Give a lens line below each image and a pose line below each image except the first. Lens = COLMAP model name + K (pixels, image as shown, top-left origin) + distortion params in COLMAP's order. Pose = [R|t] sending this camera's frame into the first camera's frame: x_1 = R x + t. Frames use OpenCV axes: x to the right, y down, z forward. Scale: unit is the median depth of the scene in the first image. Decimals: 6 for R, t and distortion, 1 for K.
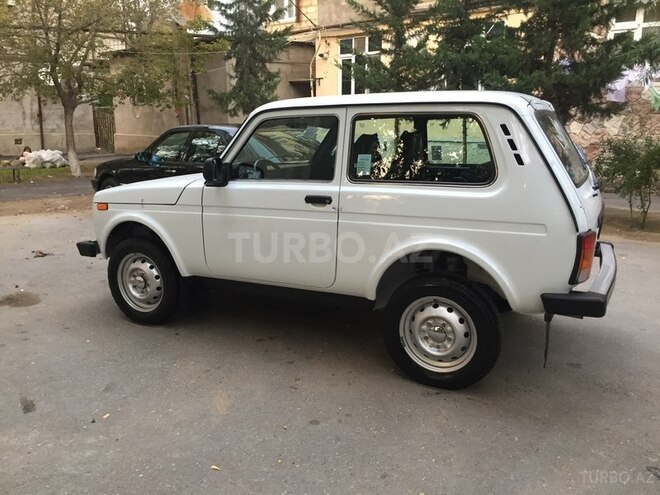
lens RADIAL K [[565.8, 0, 330.0], [0, 565.8, 247.5], [0, 0, 1]] dist [0.081680, -0.124214]
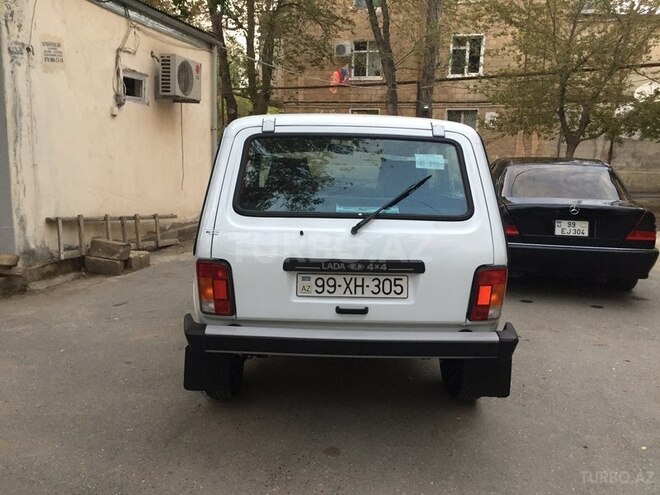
lens RADIAL K [[571.1, 0, 330.0], [0, 571.1, 247.5], [0, 0, 1]] dist [0.038534, -0.062294]
pose [[0.467235, 0.156256, -0.870216, 0.790991], [-0.216058, 0.974597, 0.058994, -0.081297], [0.857328, 0.160453, 0.489126, 0.425088]]
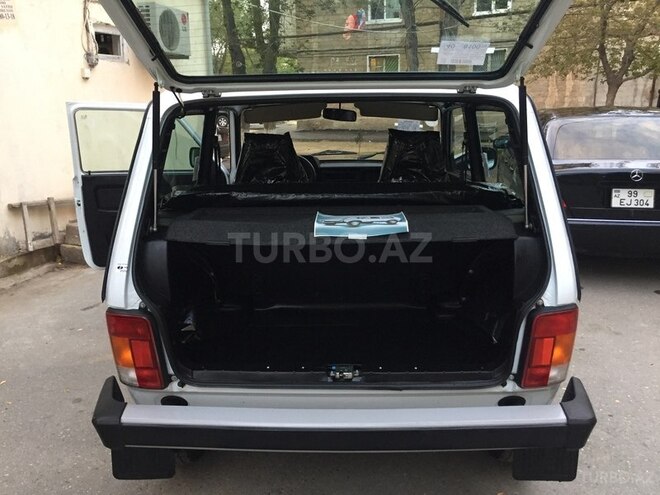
lens RADIAL K [[565.8, 0, 330.0], [0, 565.8, 247.5], [0, 0, 1]] dist [0.081680, -0.124214]
pose [[0.434194, 0.216919, -0.874312, 0.630564], [-0.180112, 0.971881, 0.151680, -0.129681], [0.882630, 0.091615, 0.461055, 0.539727]]
